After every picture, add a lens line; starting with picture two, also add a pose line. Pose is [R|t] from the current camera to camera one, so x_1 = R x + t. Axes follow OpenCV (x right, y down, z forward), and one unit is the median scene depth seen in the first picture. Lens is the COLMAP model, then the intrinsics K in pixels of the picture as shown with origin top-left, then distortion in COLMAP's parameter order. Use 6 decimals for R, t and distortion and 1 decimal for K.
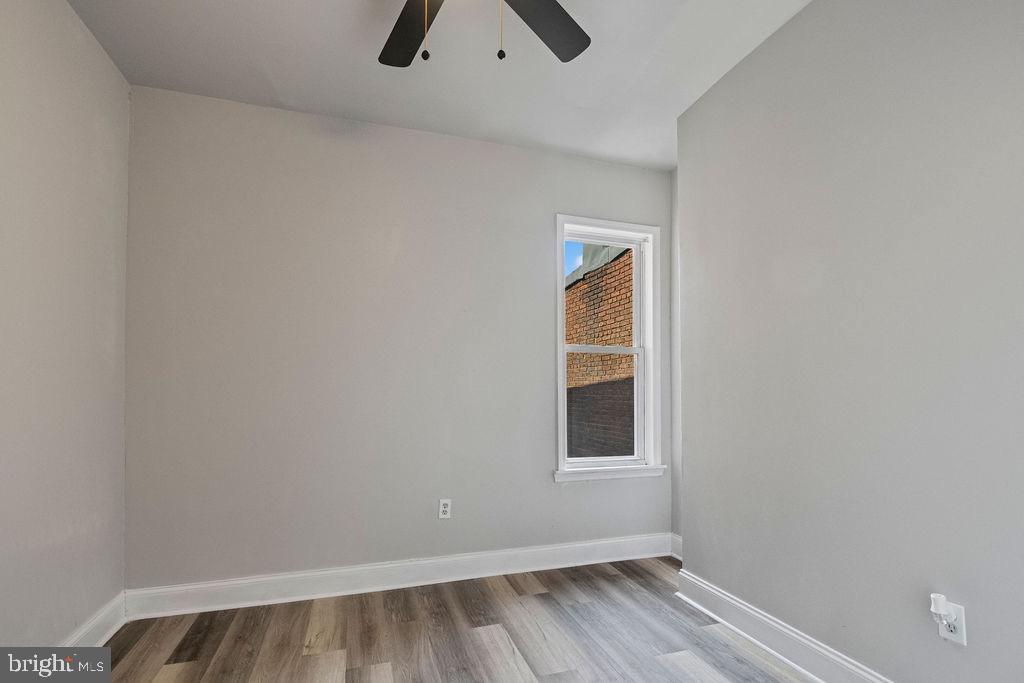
lens RADIAL K [[475.8, 0, 510.5], [0, 475.8, 385.9], [0, 0, 1]] dist [0.000002, -0.000023]
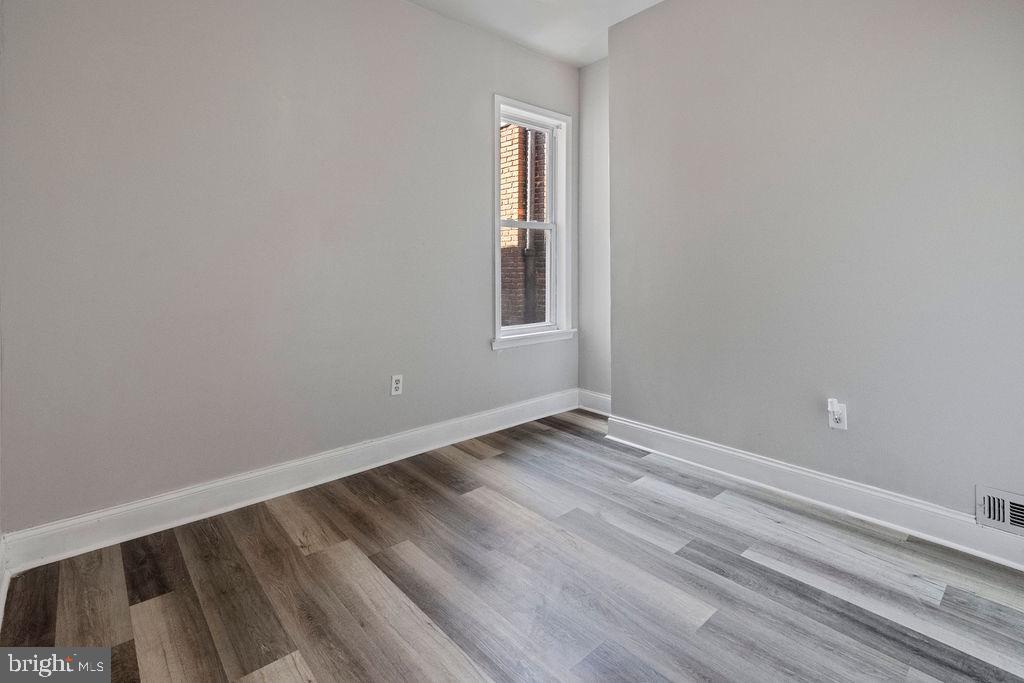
lens RADIAL K [[490.7, 0, 511.0], [0, 490.7, 261.8], [0, 0, 1]] dist [0.000876, 0.000697]
pose [[0.916770, 0.000012, 0.399415, -0.325485], [-0.003703, 0.999957, 0.008471, -0.002149], [-0.399398, -0.009245, 0.916731, -0.006948]]
